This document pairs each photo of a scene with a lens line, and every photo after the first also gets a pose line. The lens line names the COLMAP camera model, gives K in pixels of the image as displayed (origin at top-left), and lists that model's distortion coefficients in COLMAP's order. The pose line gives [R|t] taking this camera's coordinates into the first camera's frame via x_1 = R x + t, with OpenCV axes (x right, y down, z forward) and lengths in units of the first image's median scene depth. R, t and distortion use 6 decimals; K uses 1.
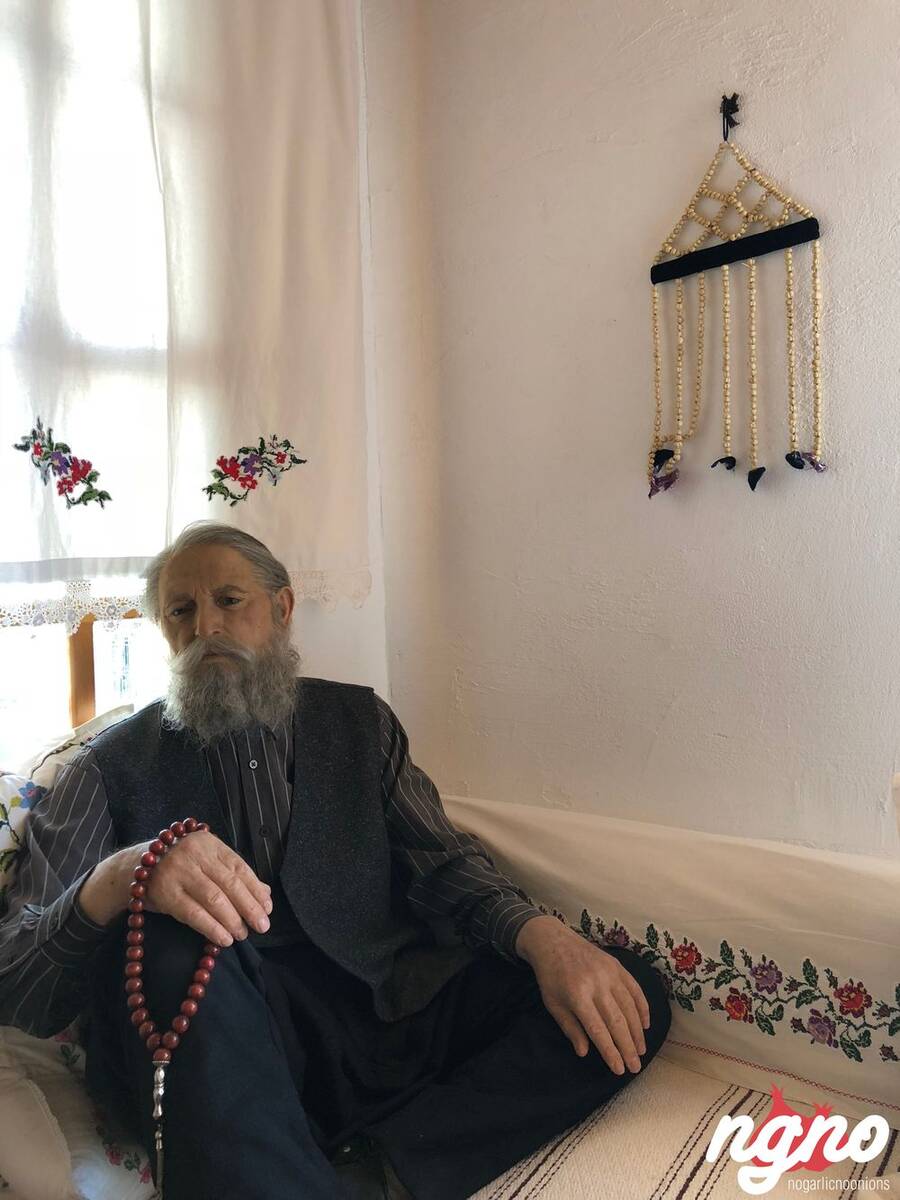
lens RADIAL K [[986.6, 0, 451.4], [0, 986.6, 582.7], [0, 0, 1]] dist [0.039558, -0.043257]
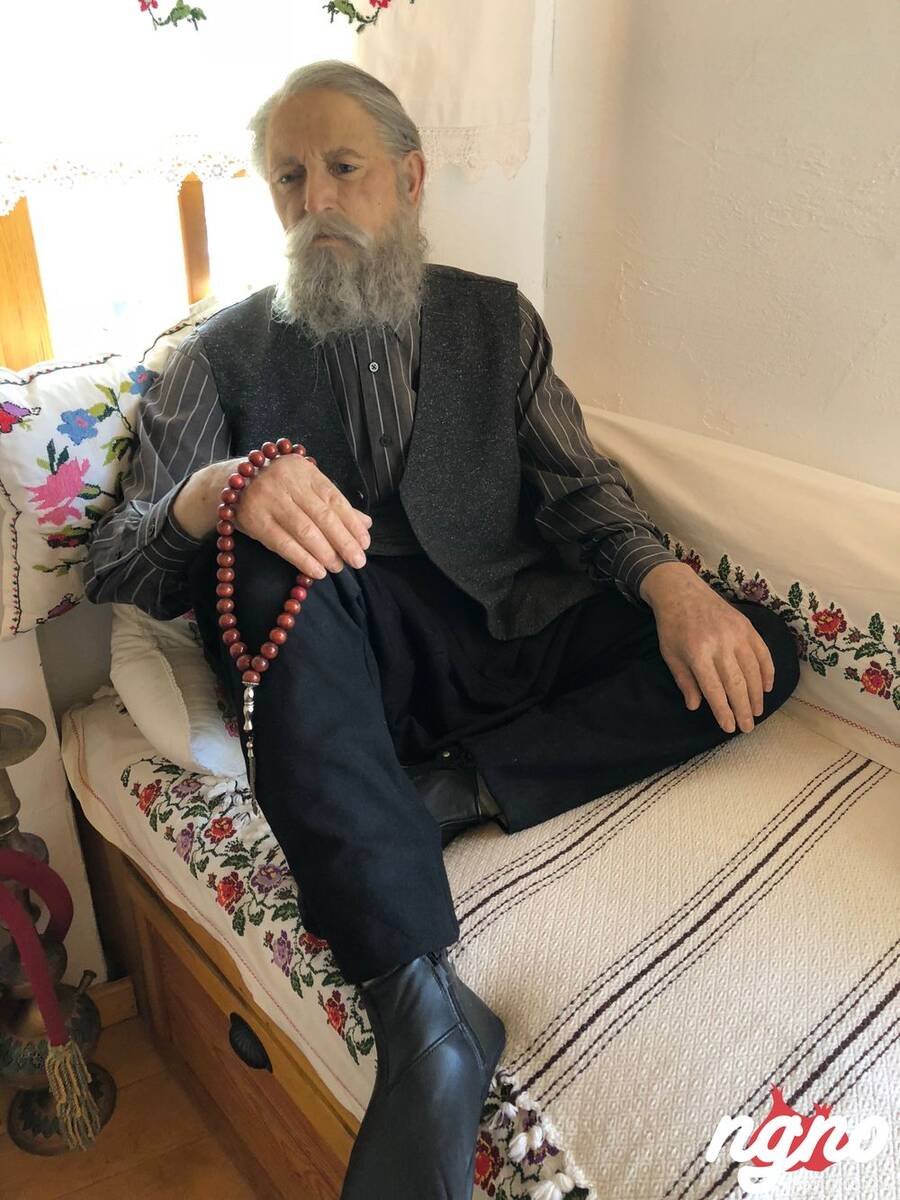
lens RADIAL K [[986.6, 0, 452.0], [0, 986.6, 583.1], [0, 0, 1]] dist [0.039558, -0.043257]
pose [[0.981129, 0.120317, -0.151356, 0.029990], [-0.044411, 0.902104, 0.429226, -0.028600], [0.188183, -0.414405, 0.890425, 0.137563]]
